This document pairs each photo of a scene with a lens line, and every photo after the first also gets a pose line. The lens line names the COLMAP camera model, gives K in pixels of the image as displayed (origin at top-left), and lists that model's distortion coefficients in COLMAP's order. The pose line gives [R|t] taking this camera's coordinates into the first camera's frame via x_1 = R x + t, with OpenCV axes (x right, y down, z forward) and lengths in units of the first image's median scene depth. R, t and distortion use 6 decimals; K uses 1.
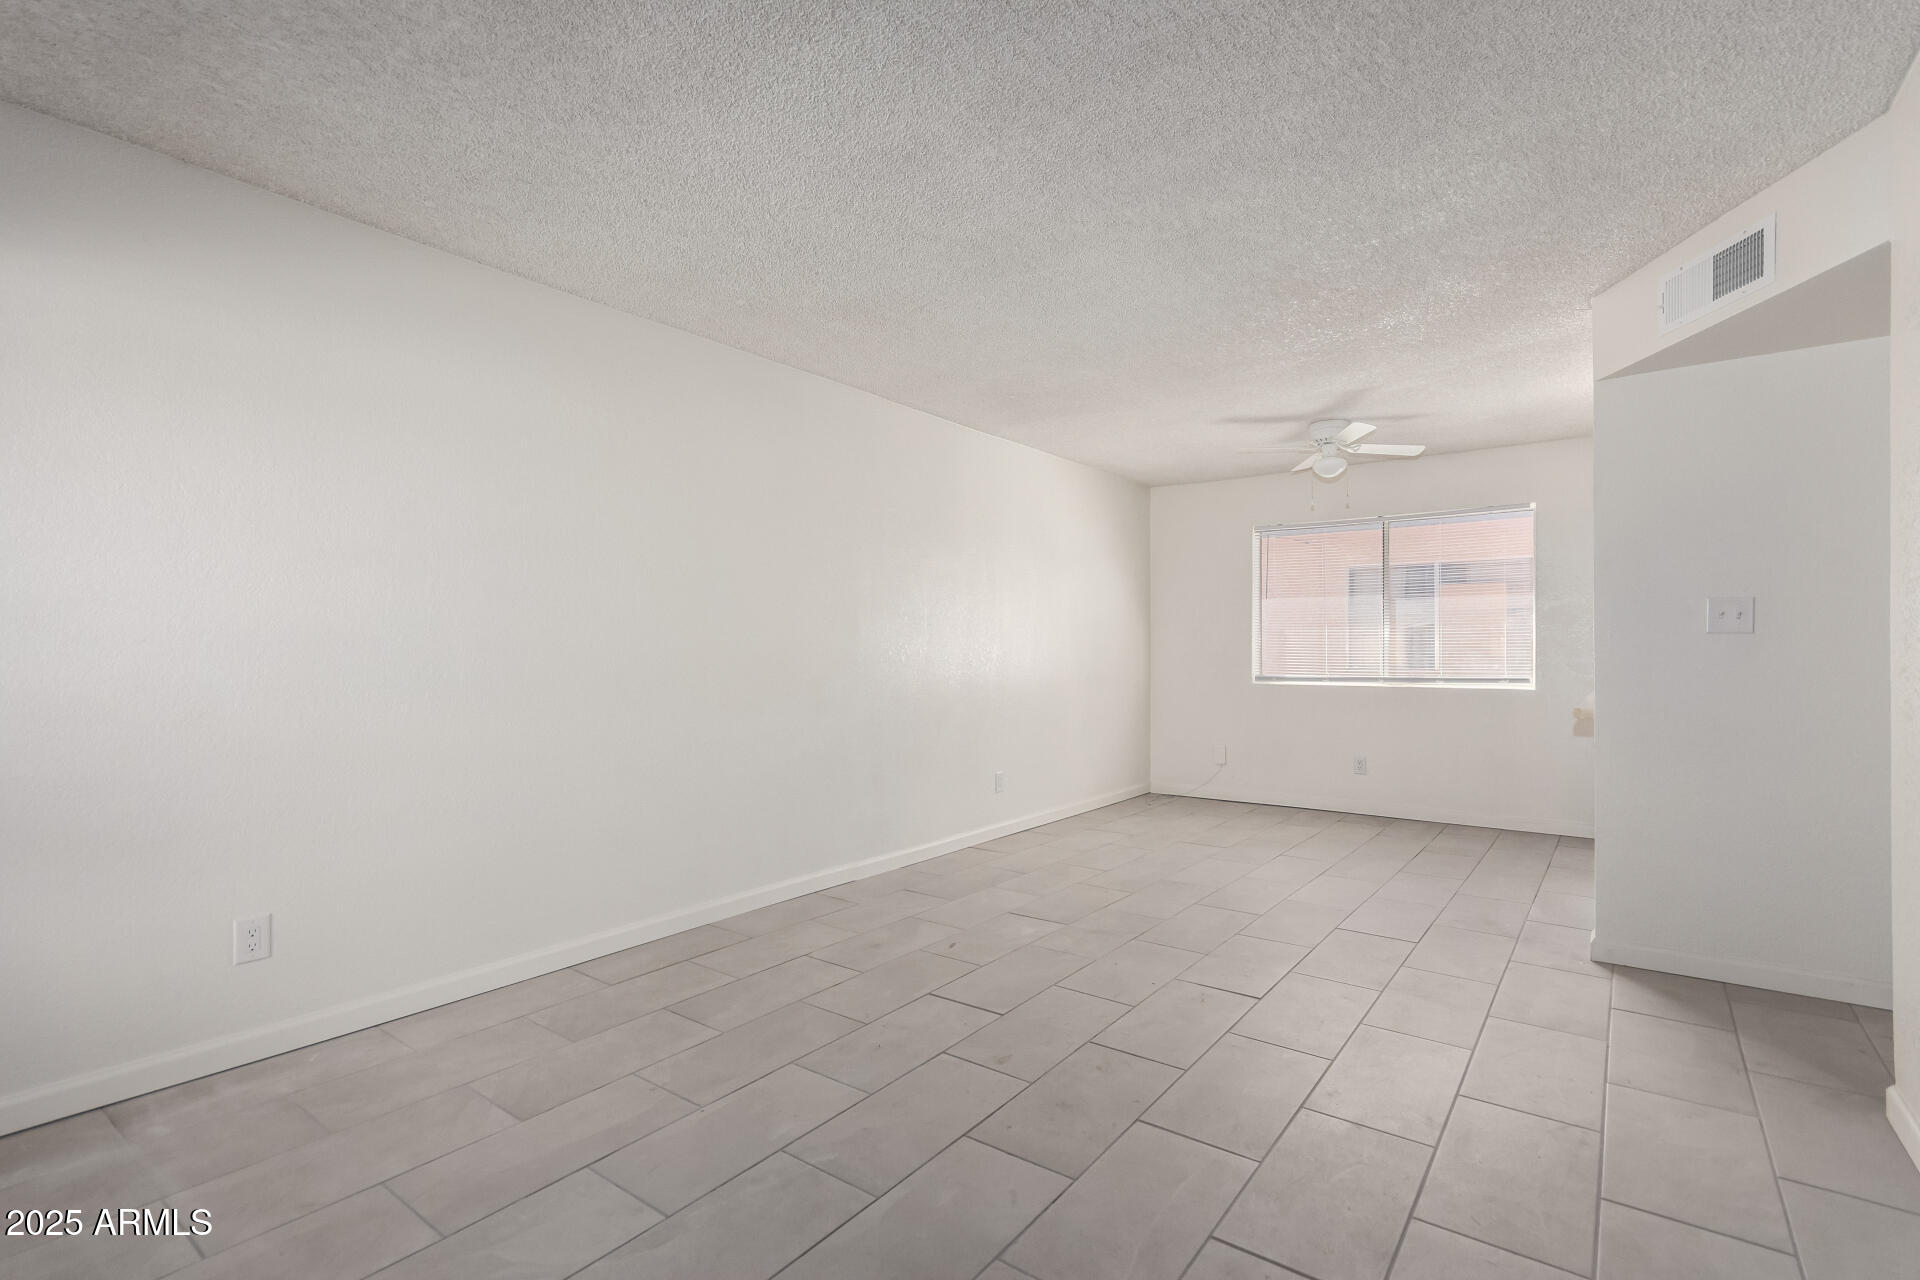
lens RADIAL K [[891.0, 0, 966.9], [0, 891.0, 647.8], [0, 0, 1]] dist [0.001857, 0.000221]
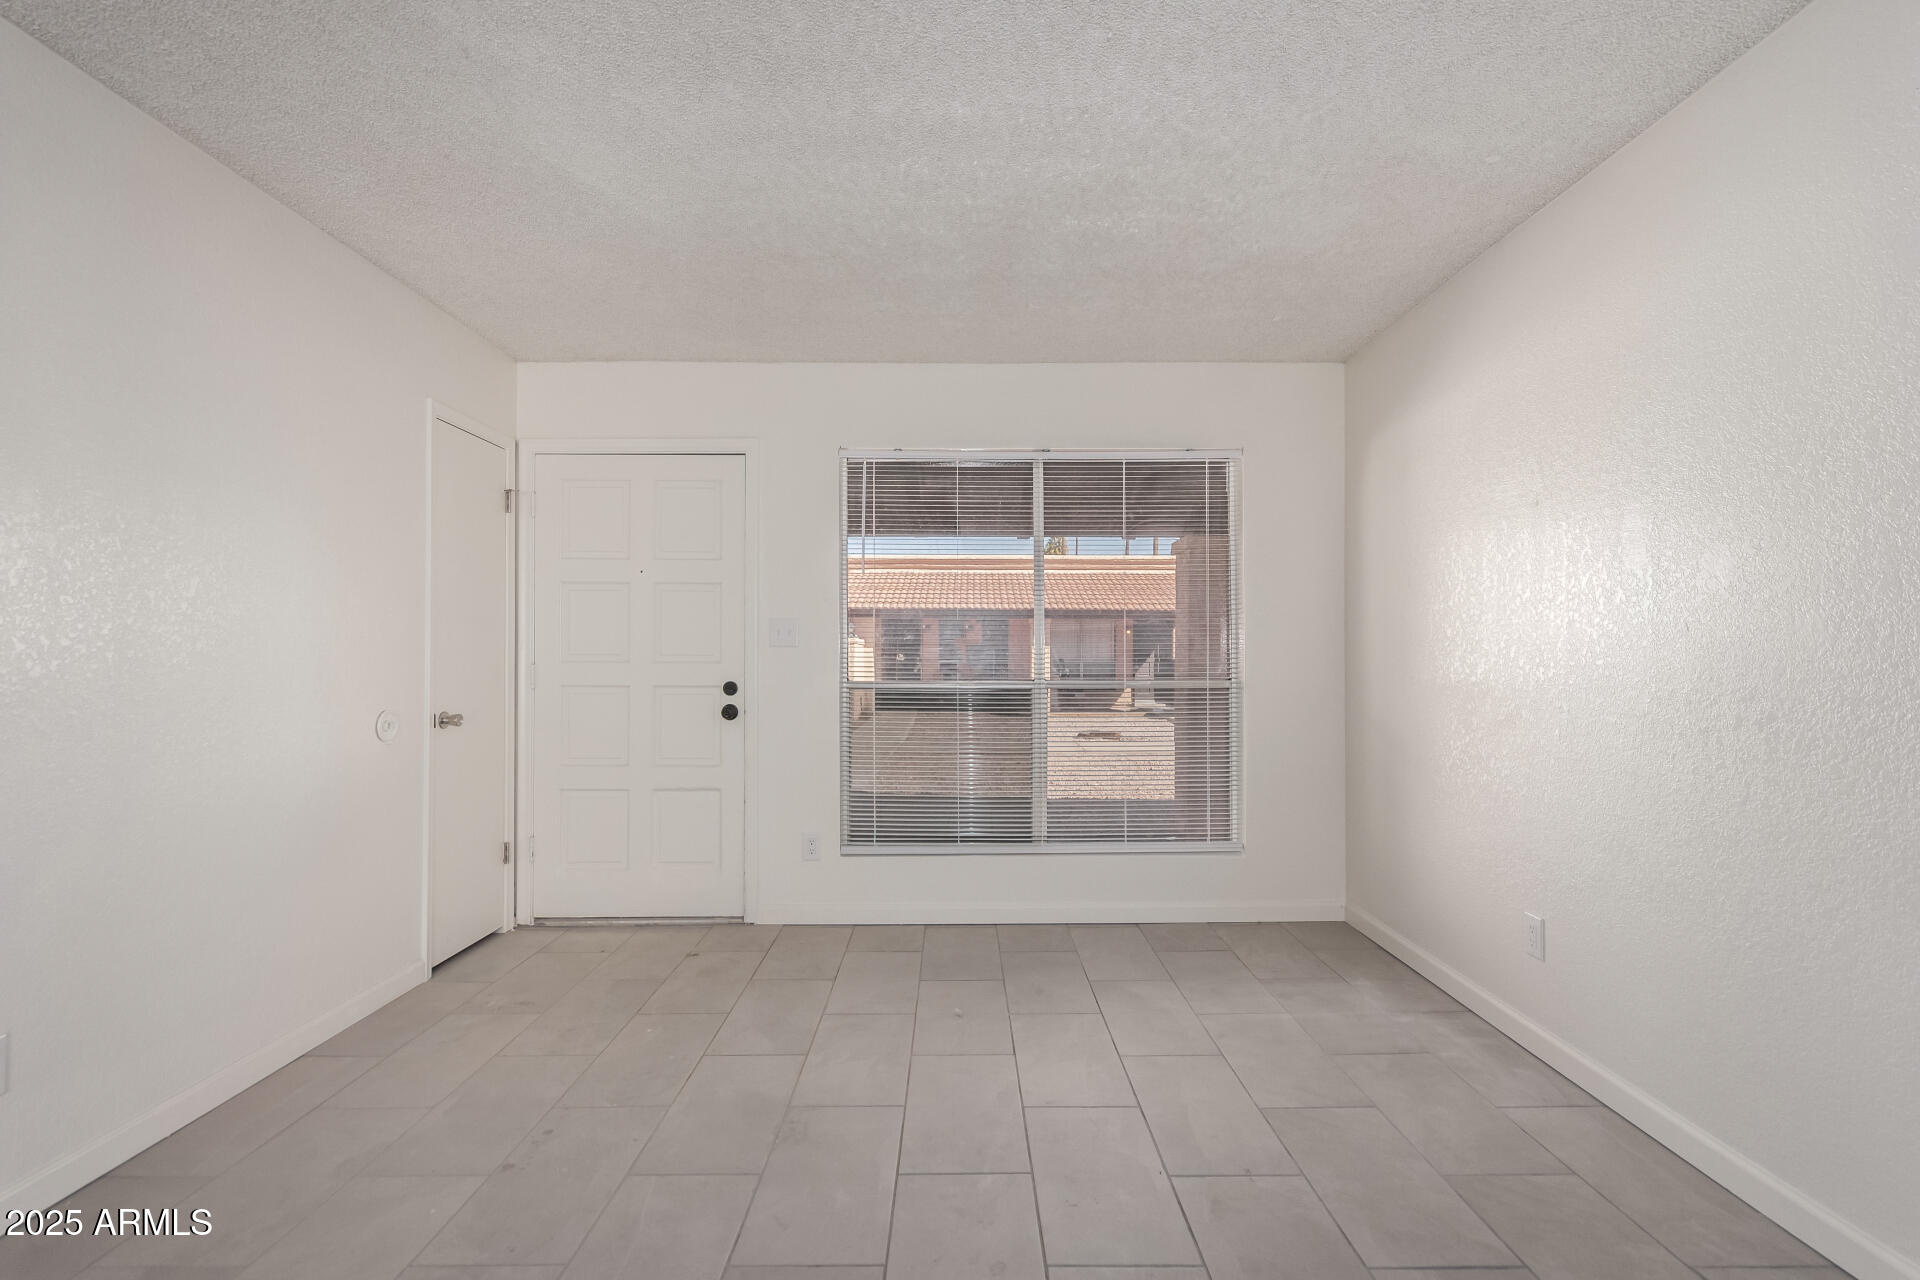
lens RADIAL K [[891.0, 0, 966.9], [0, 891.0, 647.8], [0, 0, 1]] dist [0.001857, 0.000221]
pose [[-0.797139, -0.005987, -0.603767, 0.393489], [0.000663, 0.999942, -0.010792, 0.000804], [0.603796, -0.009003, -0.797088, 1.560873]]
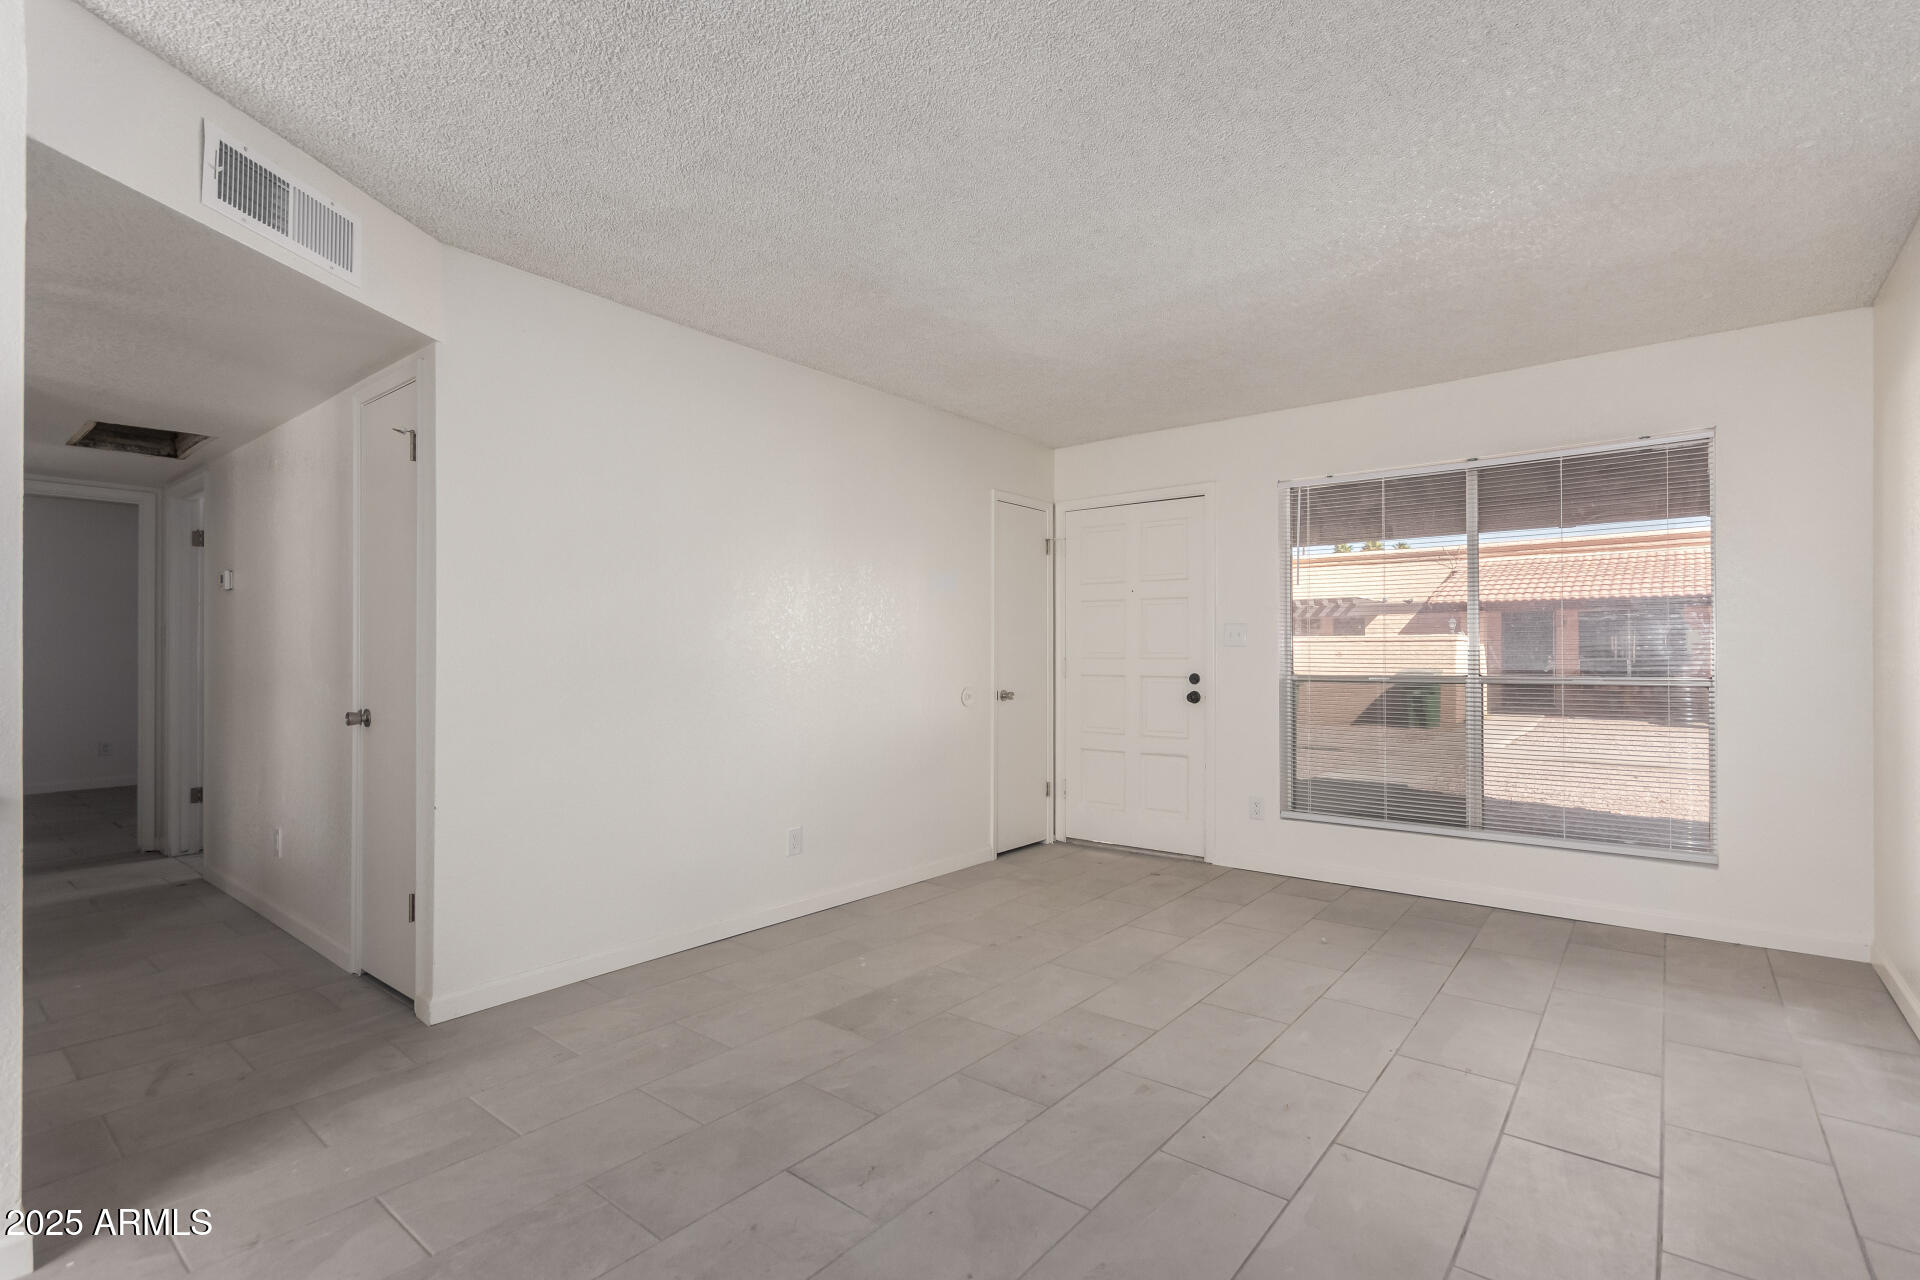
lens RADIAL K [[891.0, 0, 966.9], [0, 891.0, 647.8], [0, 0, 1]] dist [0.001857, 0.000221]
pose [[-0.999382, 0.001483, 0.035126, 0.209040], [0.001154, 0.999955, -0.009372, 0.003268], [-0.035139, -0.009326, -0.999339, 2.133179]]
